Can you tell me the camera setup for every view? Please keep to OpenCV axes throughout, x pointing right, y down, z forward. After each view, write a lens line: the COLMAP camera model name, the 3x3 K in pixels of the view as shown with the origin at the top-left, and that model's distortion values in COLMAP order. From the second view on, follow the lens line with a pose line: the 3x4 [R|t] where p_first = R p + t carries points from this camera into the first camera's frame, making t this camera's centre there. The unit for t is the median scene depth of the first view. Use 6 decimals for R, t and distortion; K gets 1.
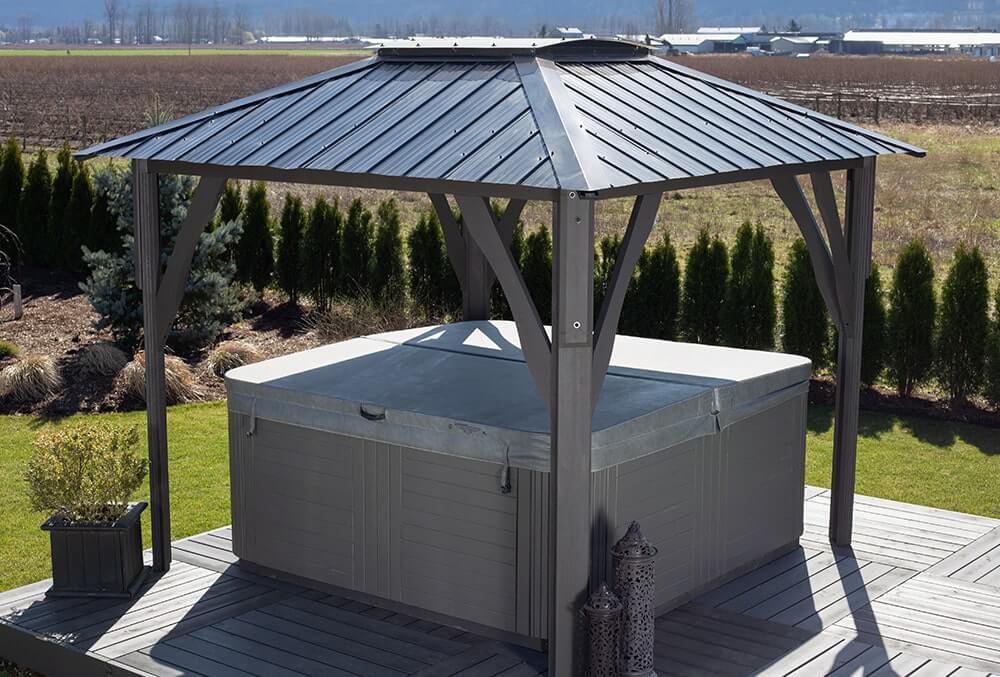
lens RADIAL K [[1640.2, 0, 497.9], [0, 1640.2, 284.9], [0, 0, 1]] dist [-0.011048, -0.040433]
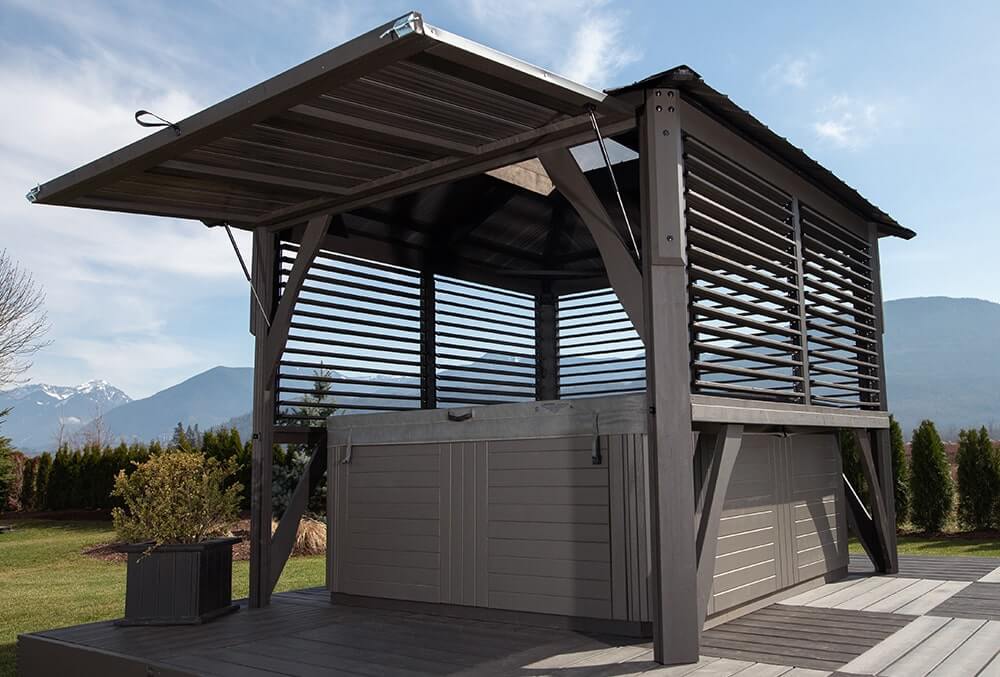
lens RADIAL K [[854.7, 0, 576.4], [0, 854.7, 336.2], [0, 0, 1]] dist [-0.010395, 0.000488]
pose [[0.998733, -0.022237, 0.045152, -0.026419], [0.034053, 0.959150, -0.280841, 0.185028], [-0.037062, 0.282023, 0.958692, 0.469822]]
